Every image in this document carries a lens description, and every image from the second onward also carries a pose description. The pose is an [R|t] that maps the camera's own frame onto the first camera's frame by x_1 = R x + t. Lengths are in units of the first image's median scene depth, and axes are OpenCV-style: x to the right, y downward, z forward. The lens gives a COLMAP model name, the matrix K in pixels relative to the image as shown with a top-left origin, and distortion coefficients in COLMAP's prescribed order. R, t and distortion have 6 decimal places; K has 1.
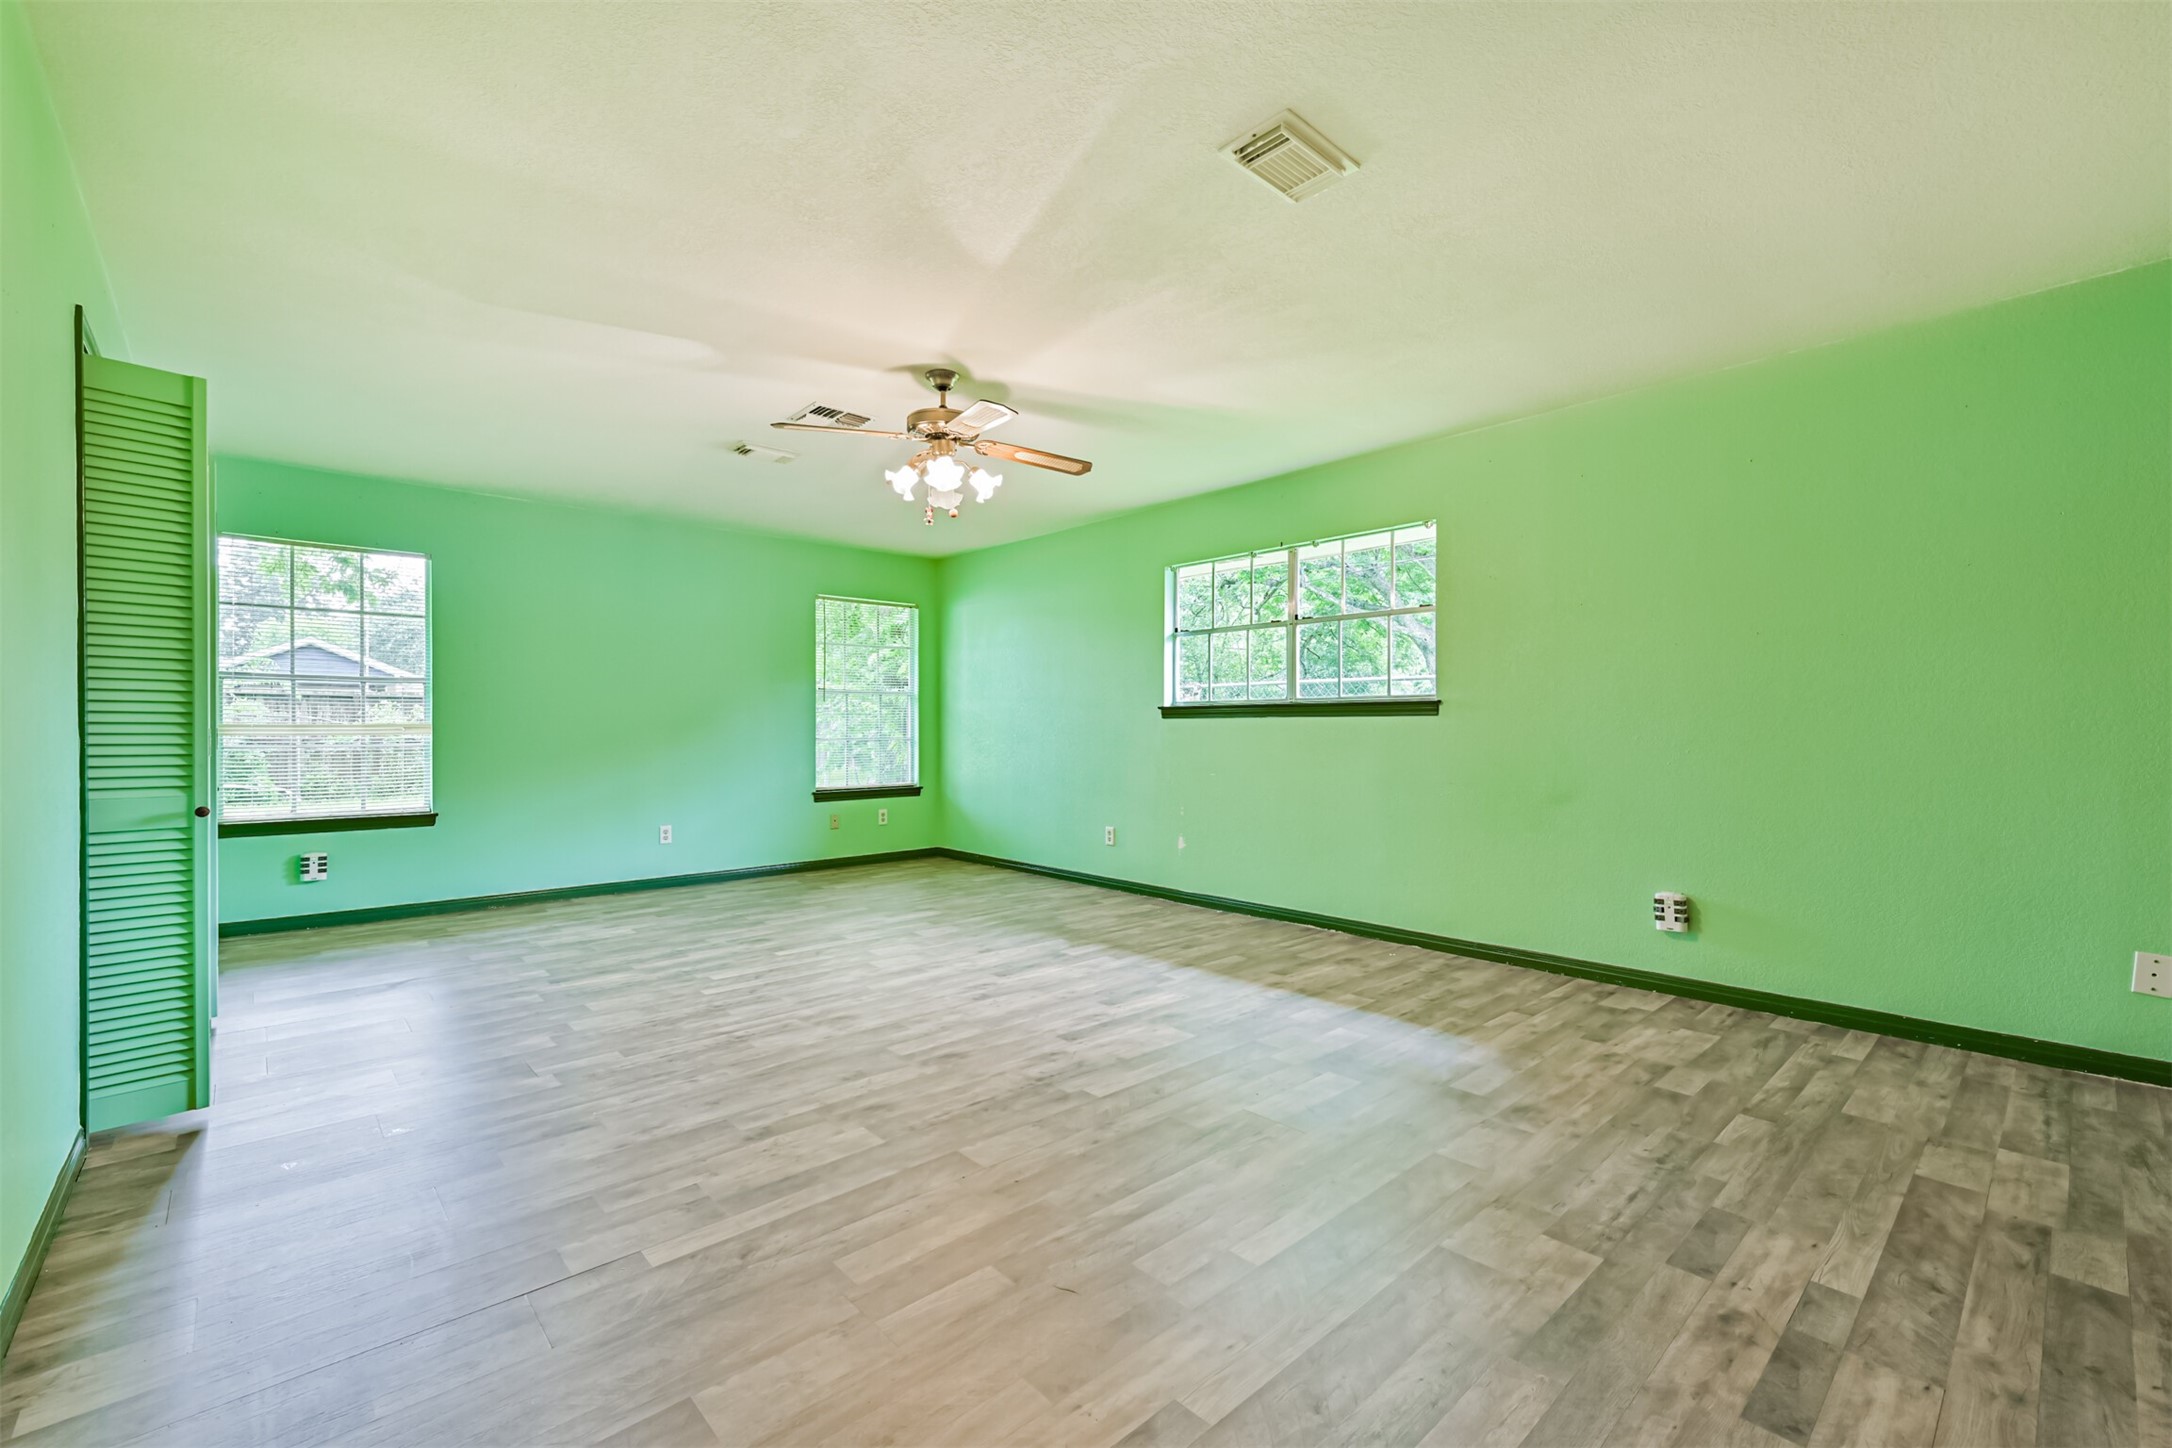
lens RADIAL K [[918.7, 0, 1095.7], [0, 918.7, 718.1], [0, 0, 1]] dist [0.006128, 0.002108]
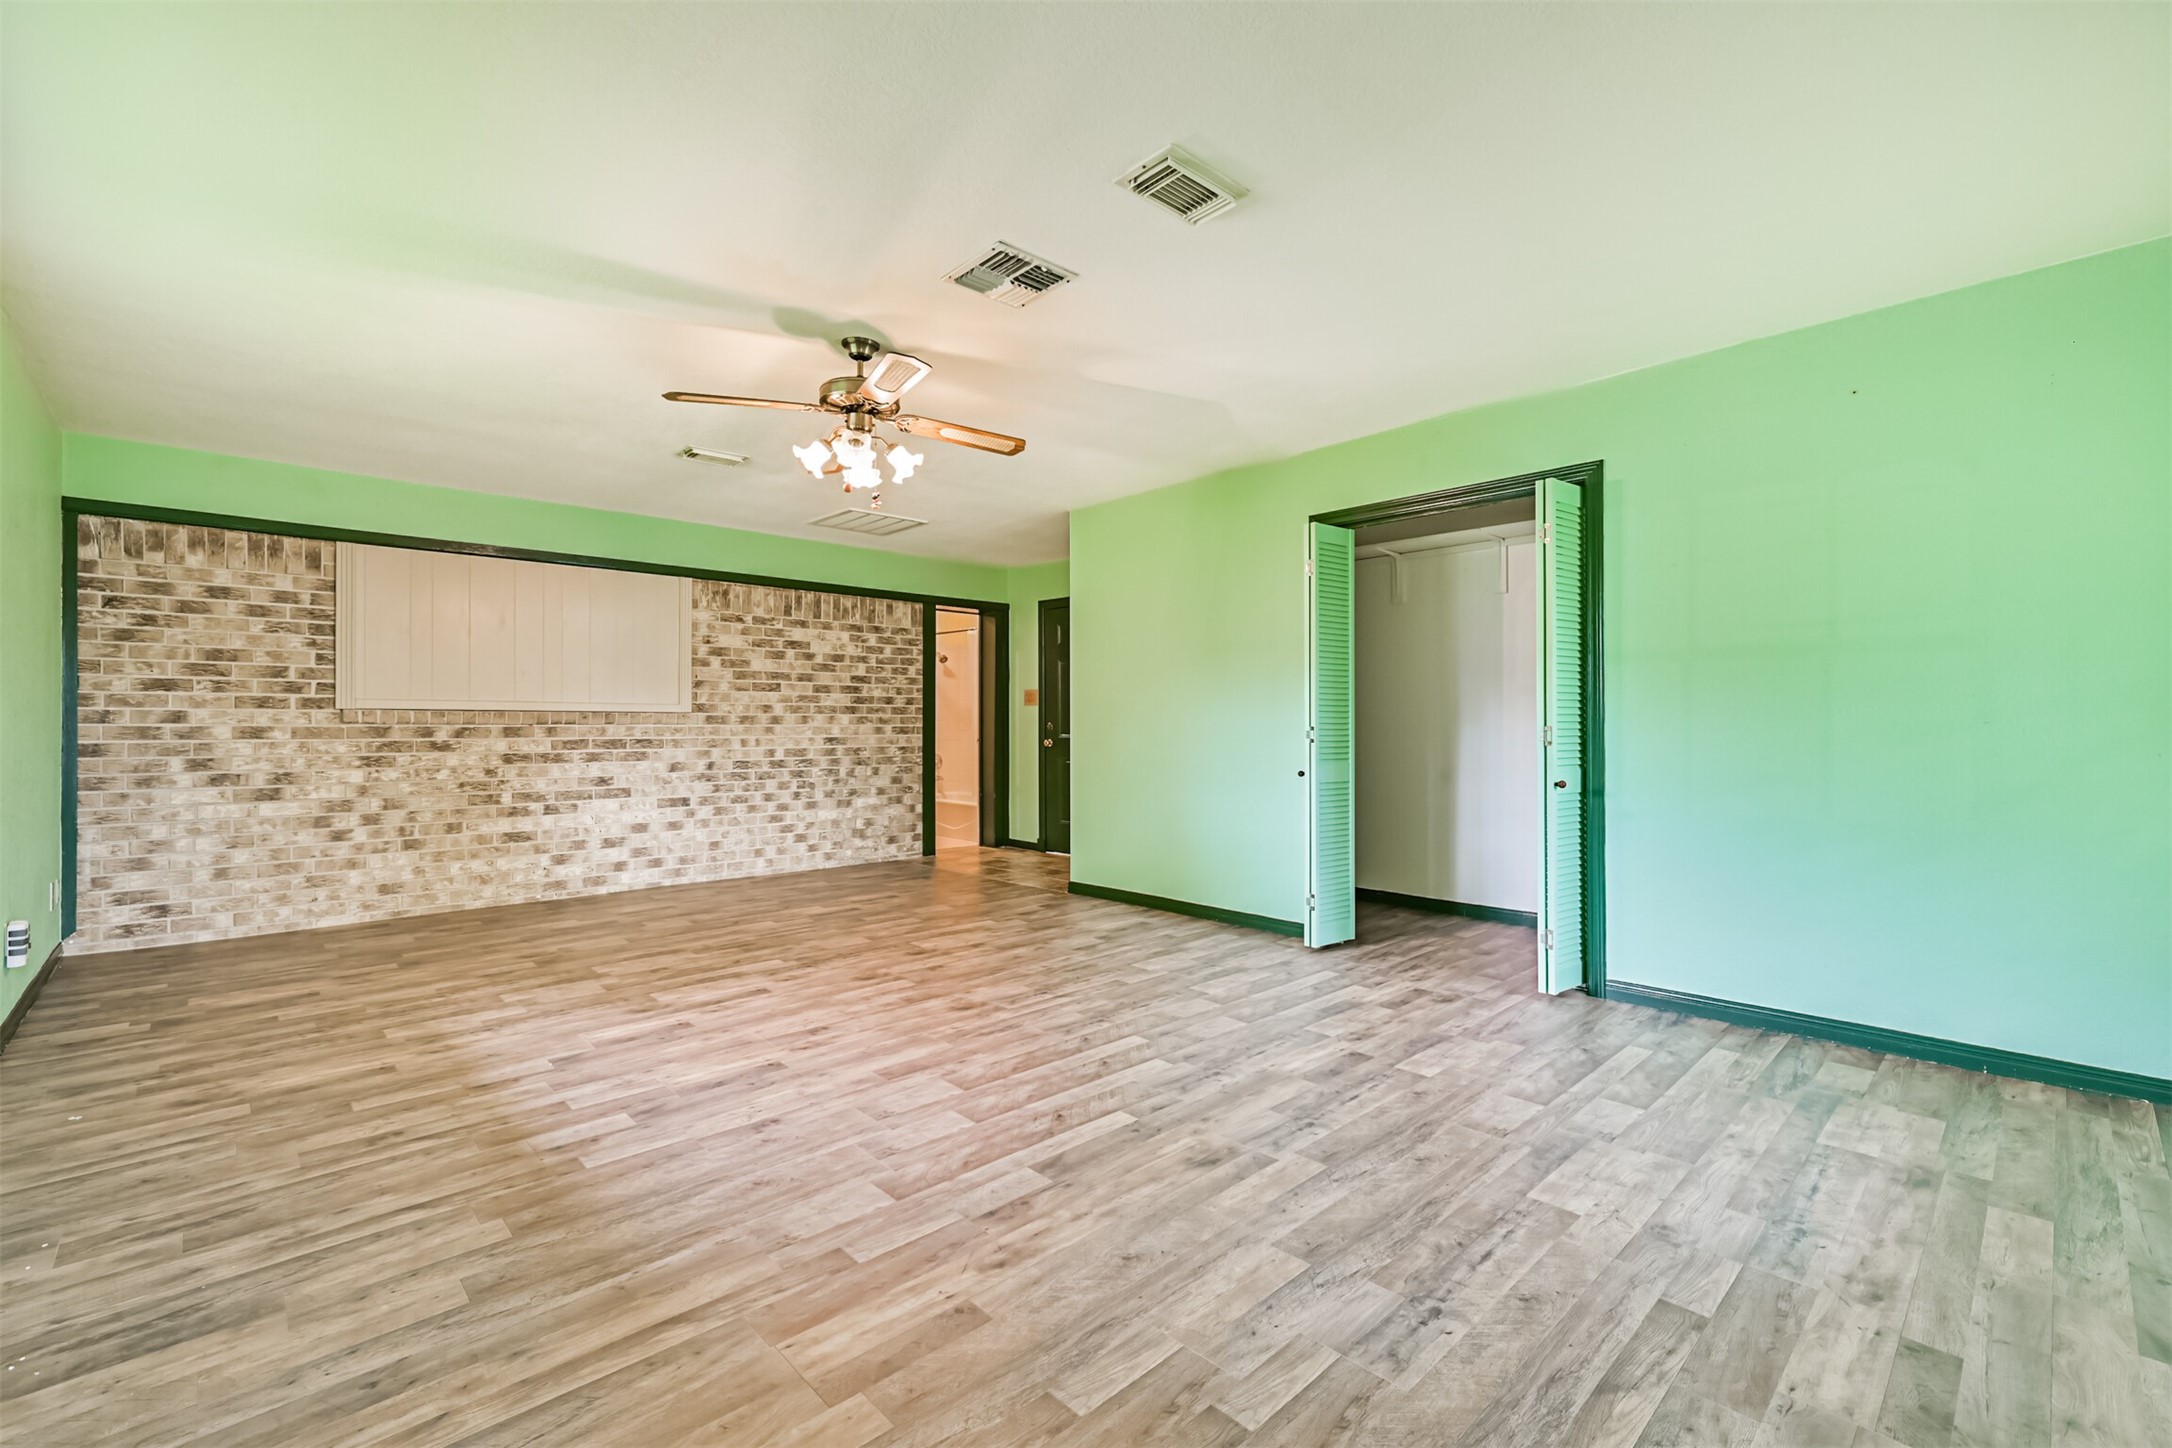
lens RADIAL K [[918.7, 0, 1079.6], [0, 918.7, 719.9], [0, 0, 1]] dist [0.006128, 0.002108]
pose [[-0.999989, 0.003716, -0.002980, -0.382407], [0.003758, 0.999893, -0.014120, 0.016824], [0.002927, -0.014131, -0.999896, 1.927416]]
